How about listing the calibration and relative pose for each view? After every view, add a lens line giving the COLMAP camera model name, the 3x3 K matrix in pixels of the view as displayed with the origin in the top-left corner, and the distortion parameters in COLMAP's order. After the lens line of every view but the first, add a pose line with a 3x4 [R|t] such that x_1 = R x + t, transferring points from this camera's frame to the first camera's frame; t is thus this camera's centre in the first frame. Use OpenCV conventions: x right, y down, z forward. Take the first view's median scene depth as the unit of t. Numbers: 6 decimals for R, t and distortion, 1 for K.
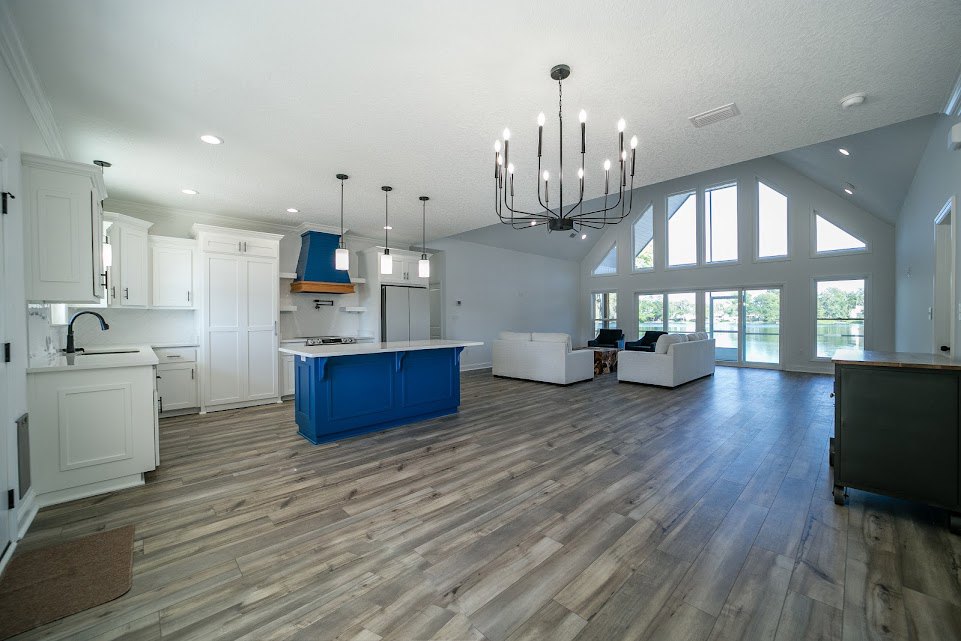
lens RADIAL K [[364.2, 0, 471.4], [0, 364.2, 320.5], [0, 0, 1]] dist [-0.018923, -0.000011]
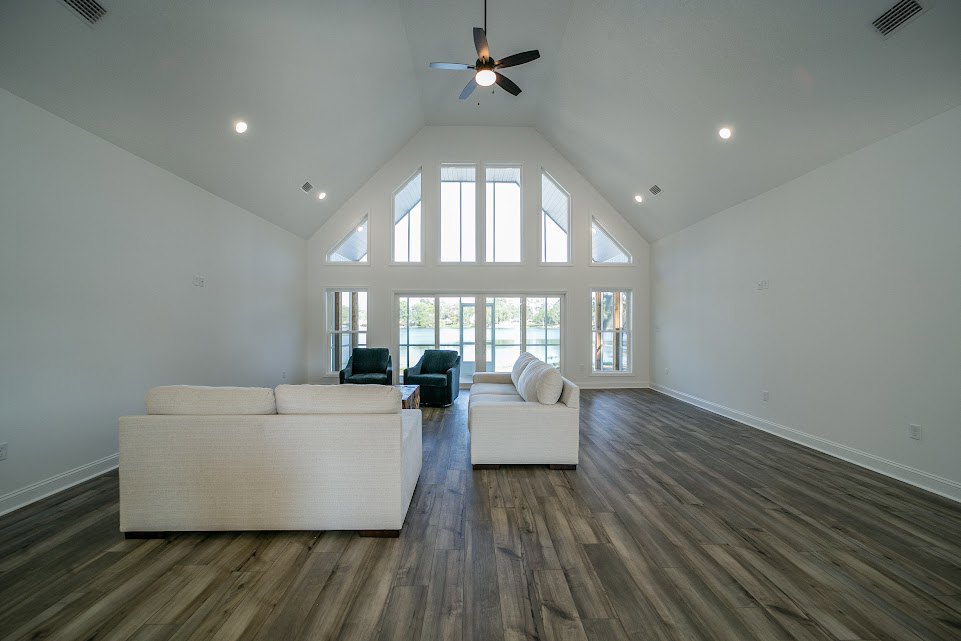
lens RADIAL K [[382.6, 0, 480.5], [0, 382.6, 320.5], [0, 0, 1]] dist [-0.036597, 0.009173]
pose [[0.663396, 0.008828, 0.748216, 0.031210], [-0.000286, 0.999933, -0.011544, -0.034227], [-0.748268, 0.007445, 0.663355, 0.844287]]
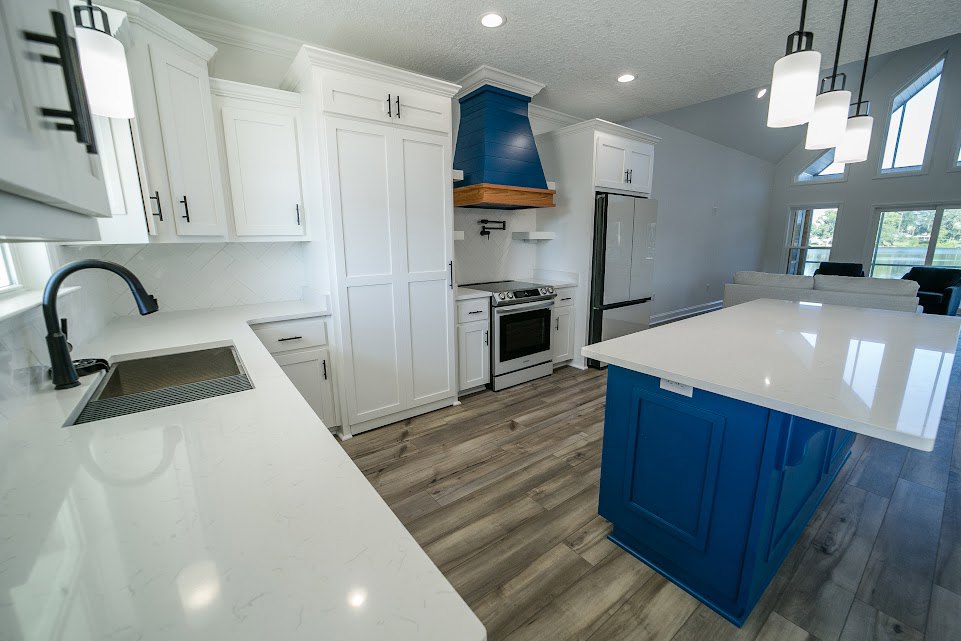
lens RADIAL K [[382.6, 0, 480.5], [0, 382.6, 320.5], [0, 0, 1]] dist [-0.036597, 0.009173]
pose [[0.994338, 0.018070, -0.104720, -0.438043], [0.003221, 0.979860, 0.199660, -0.025291], [0.106219, -0.198867, 0.974253, 0.445493]]
